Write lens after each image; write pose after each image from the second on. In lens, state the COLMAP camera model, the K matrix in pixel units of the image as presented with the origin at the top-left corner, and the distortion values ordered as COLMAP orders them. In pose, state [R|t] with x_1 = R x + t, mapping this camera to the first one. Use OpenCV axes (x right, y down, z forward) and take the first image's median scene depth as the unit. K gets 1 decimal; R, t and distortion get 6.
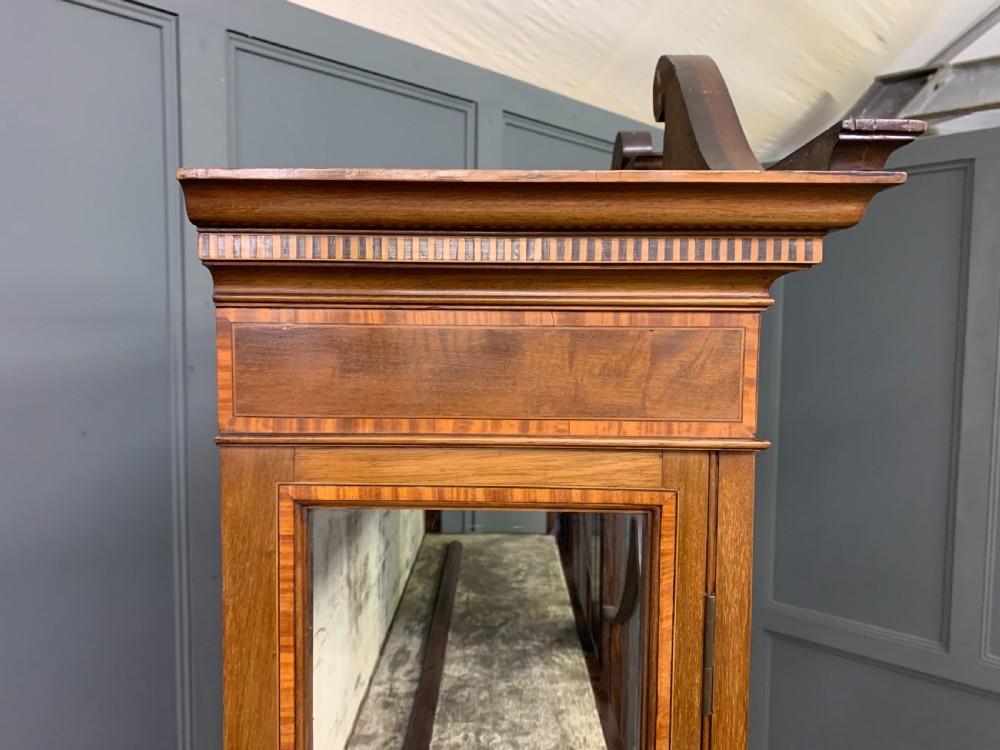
lens RADIAL K [[765.2, 0, 497.1], [0, 765.2, 376.9], [0, 0, 1]] dist [0.045201, -0.044150]
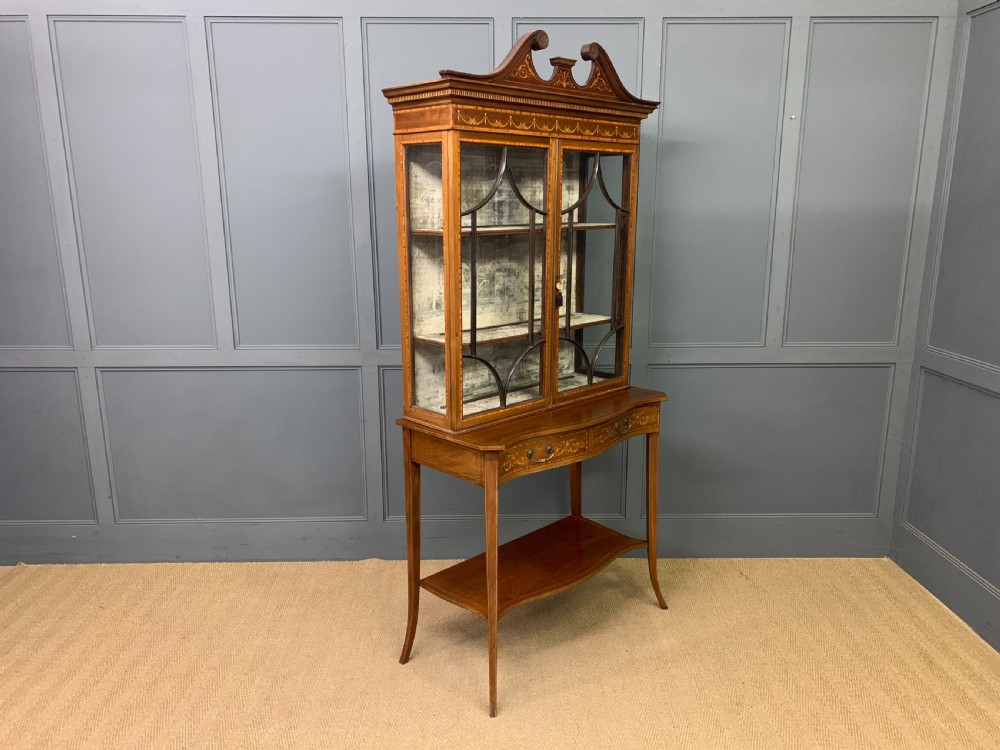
lens RADIAL K [[765.2, 0, 498.6], [0, 765.2, 381.2], [0, 0, 1]] dist [0.045201, -0.044150]
pose [[0.699181, 0.155228, -0.697890, 1.262430], [-0.042675, 0.983466, 0.175993, 0.239091], [0.713670, -0.093268, 0.694245, -0.757168]]
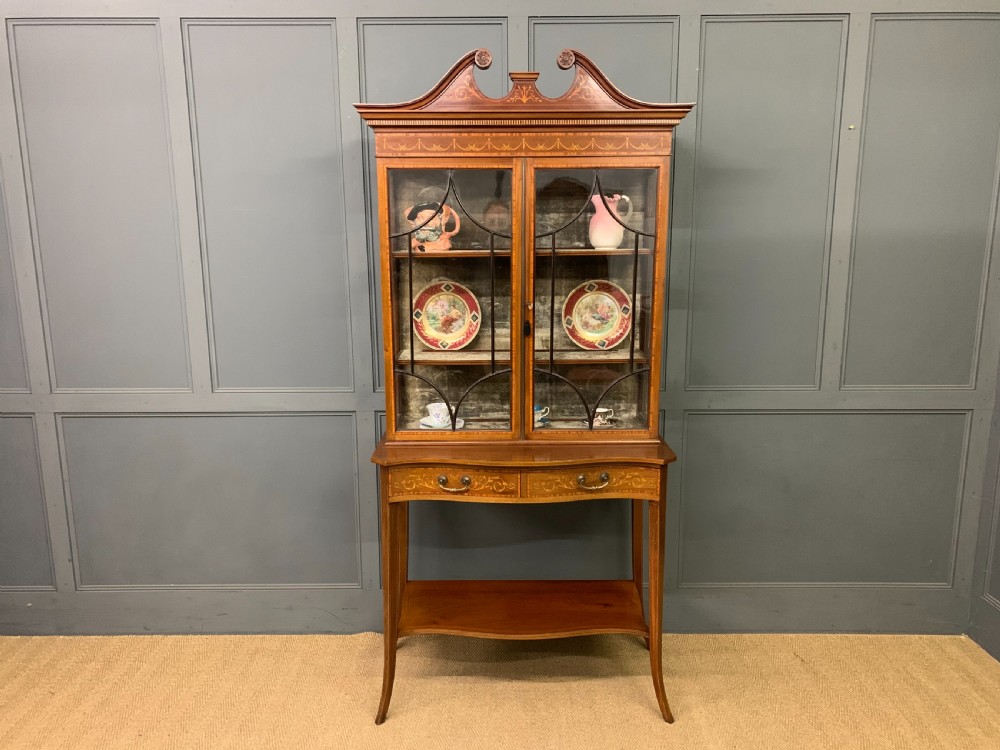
lens RADIAL K [[765.2, 0, 497.6], [0, 765.2, 381.3], [0, 0, 1]] dist [0.045201, -0.044150]
pose [[0.685959, 0.127303, -0.716418, 1.059664], [-0.041131, 0.989786, 0.136496, 0.247228], [0.726477, -0.064163, 0.684189, -0.560130]]
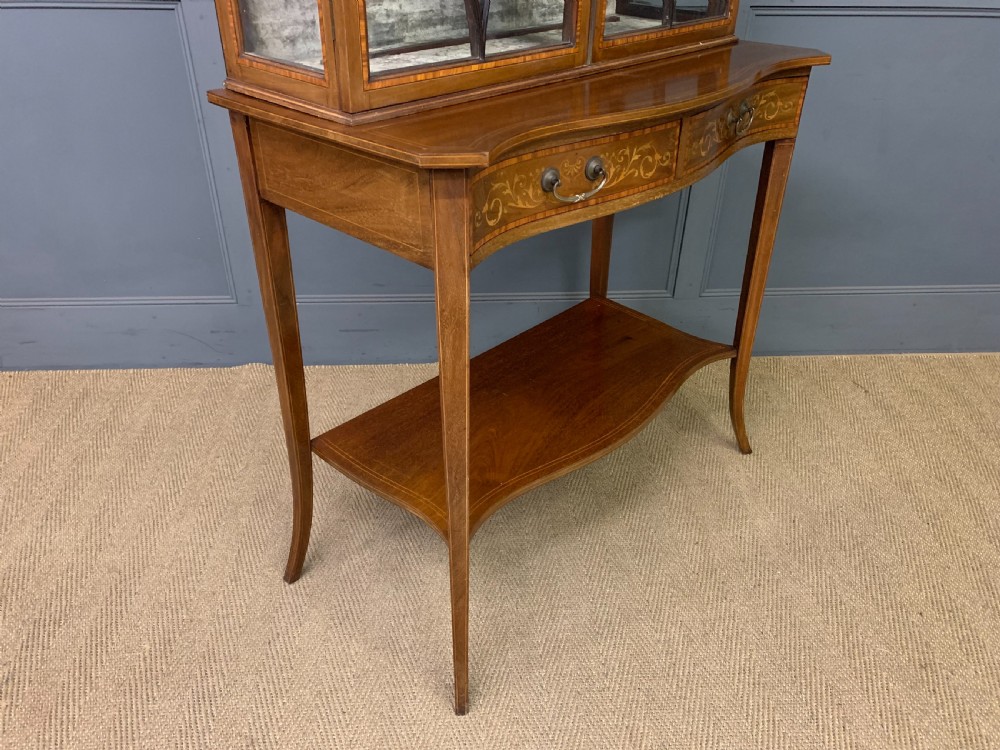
lens RADIAL K [[765.2, 0, 503.5], [0, 765.2, 378.1], [0, 0, 1]] dist [0.045201, -0.044150]
pose [[0.737859, 0.365951, -0.567136, 0.585830], [-0.060435, 0.872704, 0.484495, 0.513537], [0.672244, -0.323214, 0.666049, -0.092512]]
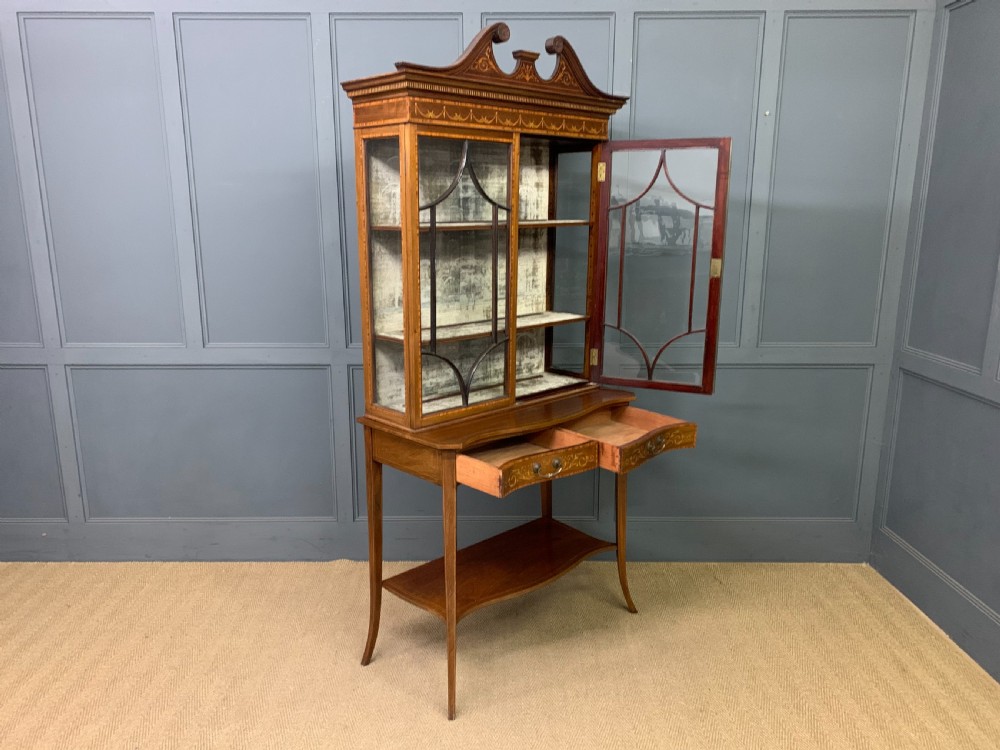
lens RADIAL K [[765.2, 0, 481.9], [0, 765.2, 382.1], [0, 0, 1]] dist [0.045201, -0.044150]
pose [[0.684941, 0.155176, -0.711882, 1.302353], [-0.044398, 0.984130, 0.171803, 0.254515], [0.727244, -0.086069, 0.680961, -0.684050]]
